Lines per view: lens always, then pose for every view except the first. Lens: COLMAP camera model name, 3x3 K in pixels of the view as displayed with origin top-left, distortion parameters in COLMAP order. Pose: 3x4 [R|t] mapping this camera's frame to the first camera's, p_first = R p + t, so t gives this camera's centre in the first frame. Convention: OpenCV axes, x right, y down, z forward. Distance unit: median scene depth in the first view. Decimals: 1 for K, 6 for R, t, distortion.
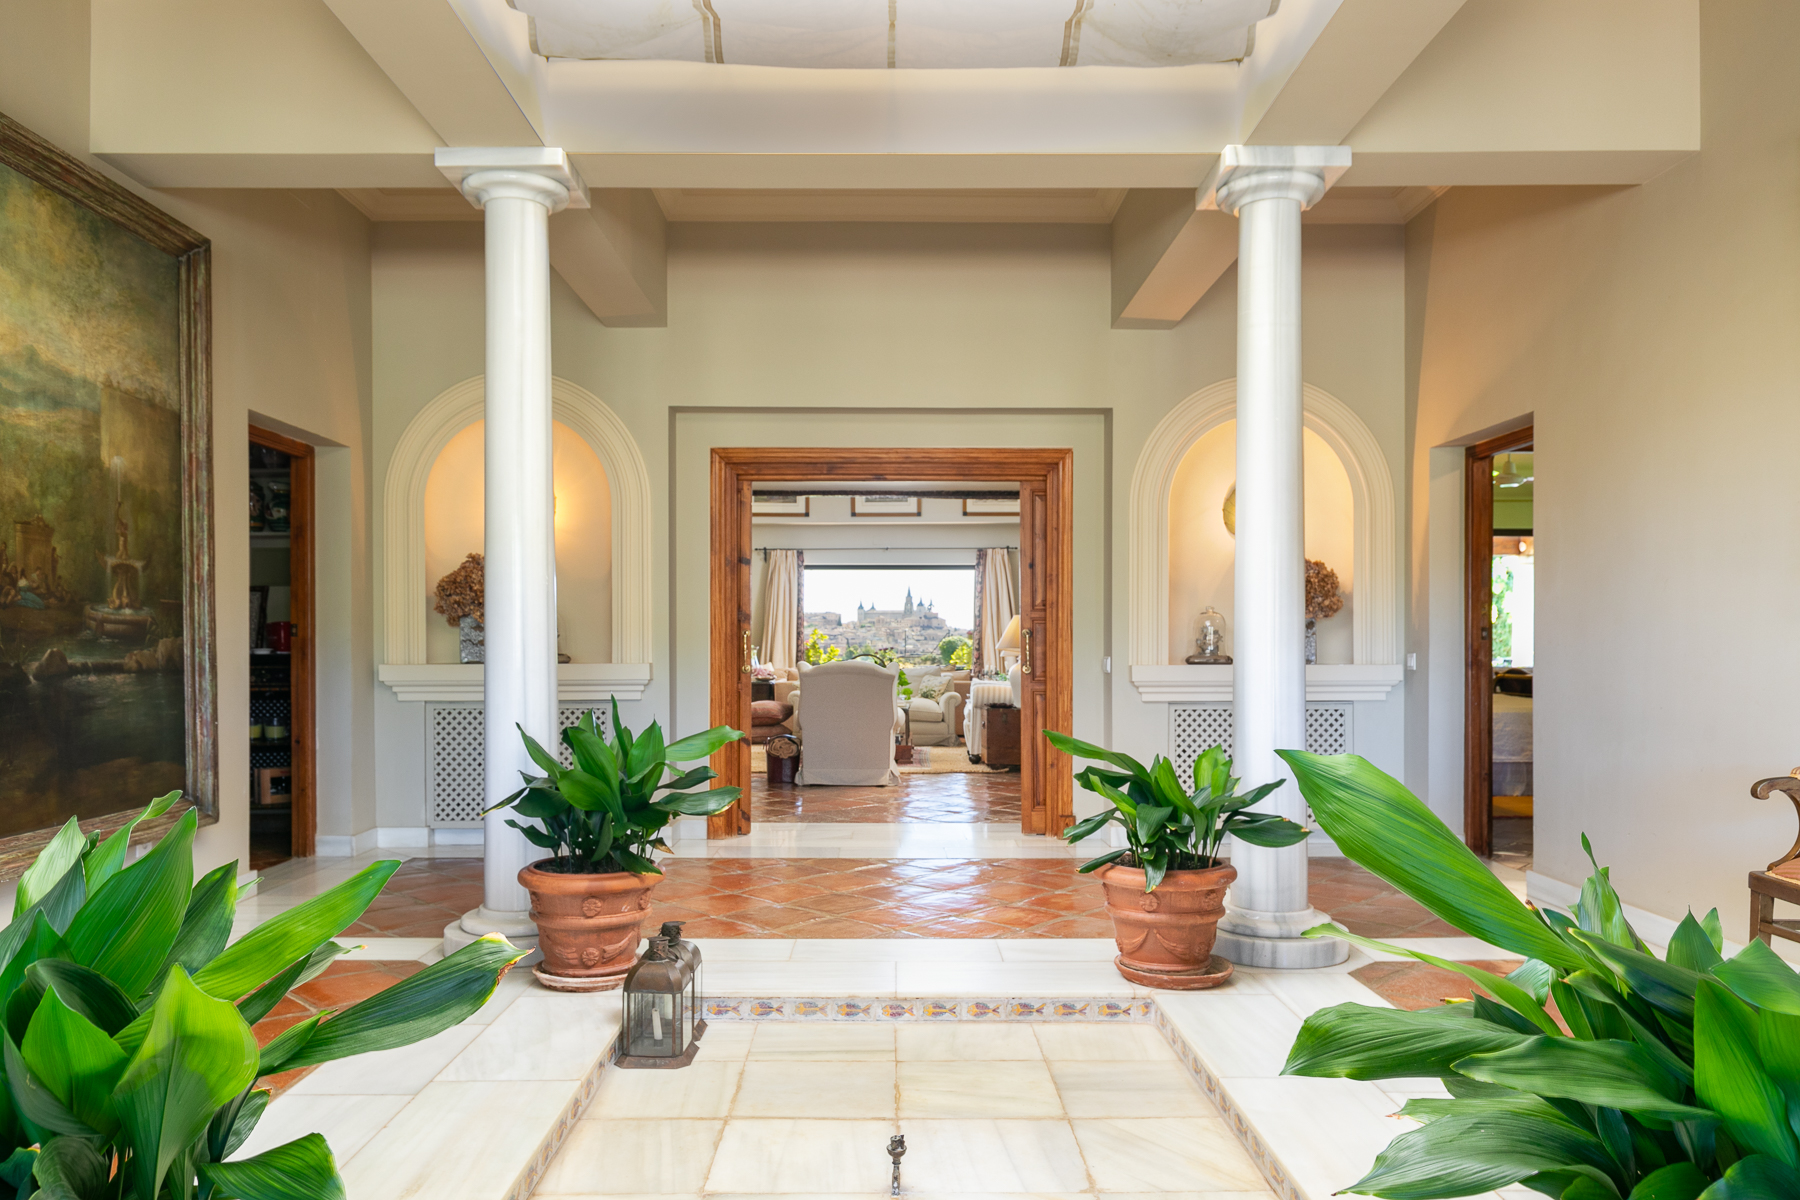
lens RADIAL K [[1247.0, 0, 901.8], [0, 1247.0, 644.0], [0, 0, 1]] dist [0.000199, -0.001381]
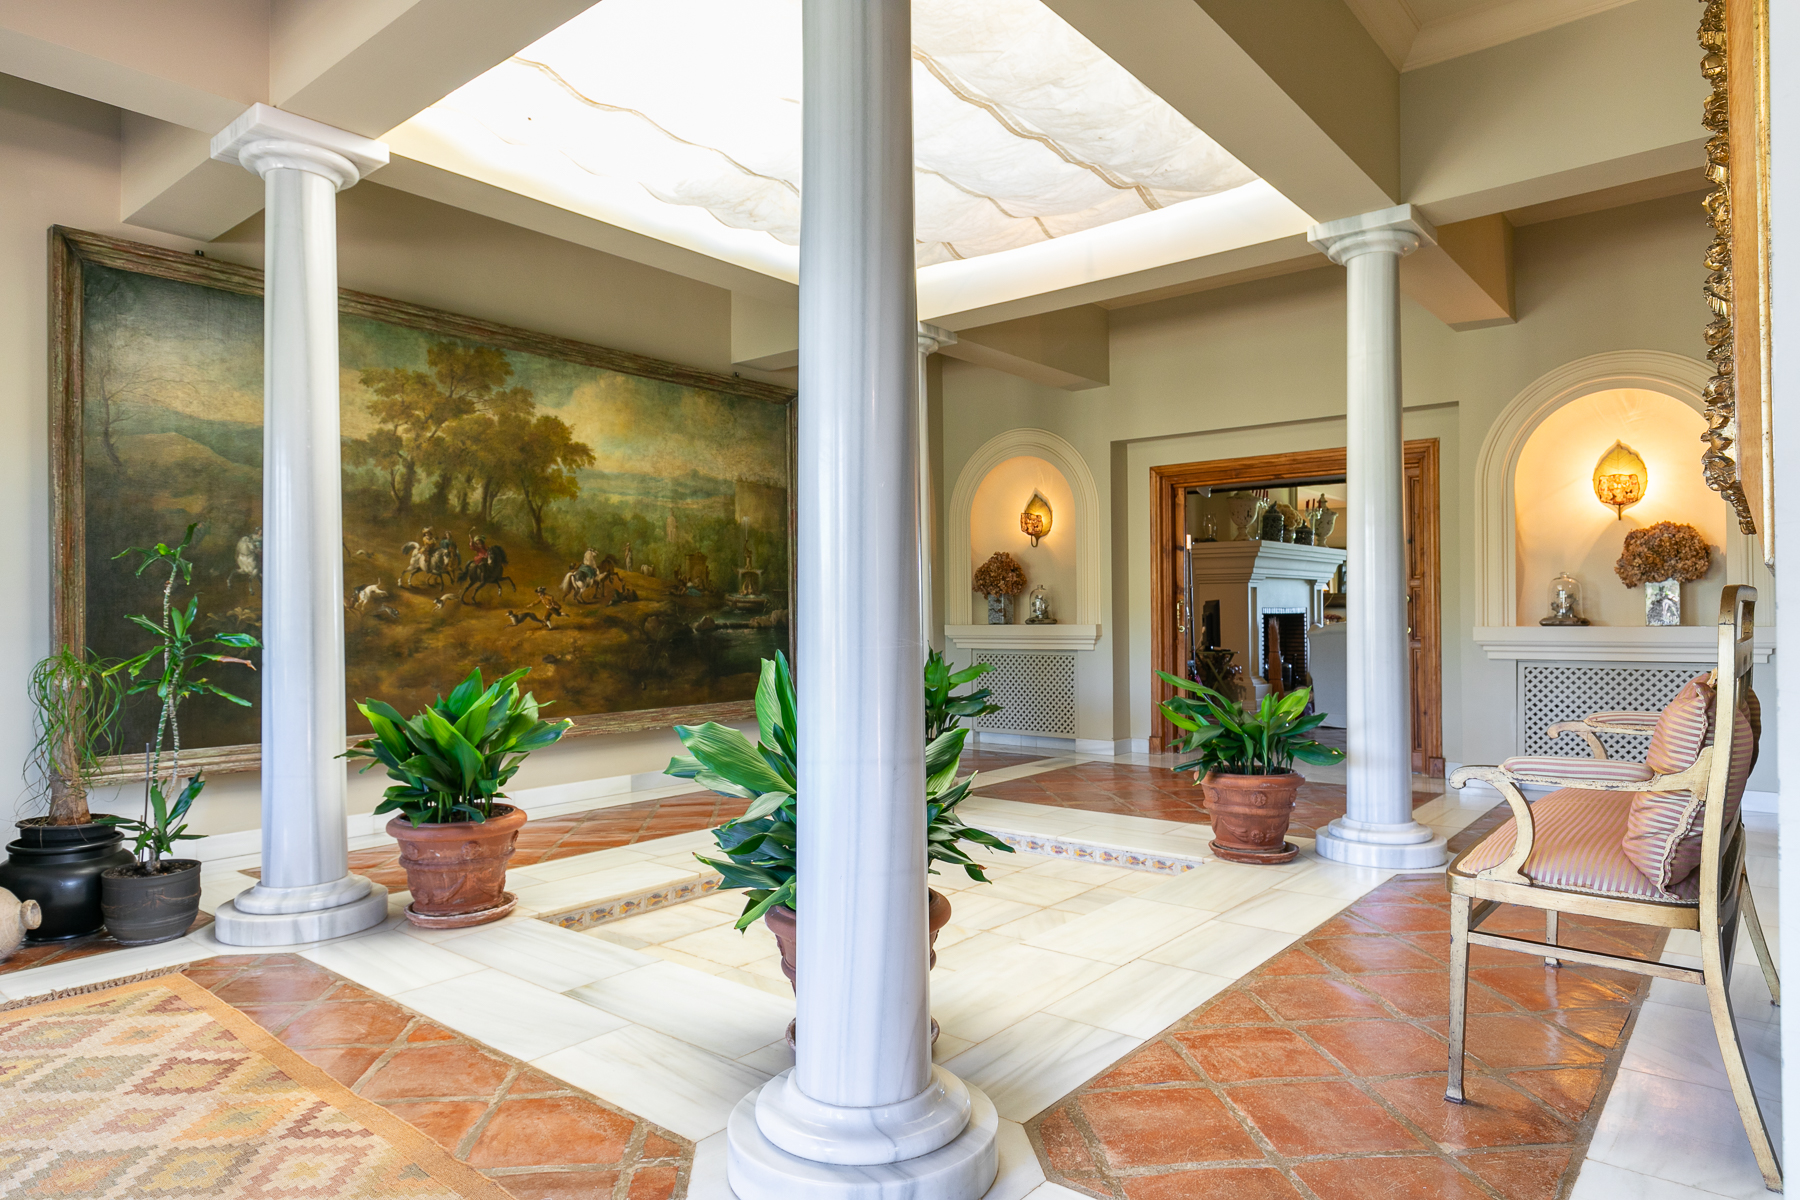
lens RADIAL K [[1088.9, 0, 900.0], [0, 1088.9, 600.0], [0, 0, 1]] dist [0.003463, -0.000376]
pose [[0.764708, -0.012768, -0.644250, 0.660241], [0.007805, 0.999914, -0.010552, -0.001225], [0.644329, 0.003041, 0.764742, -0.142514]]
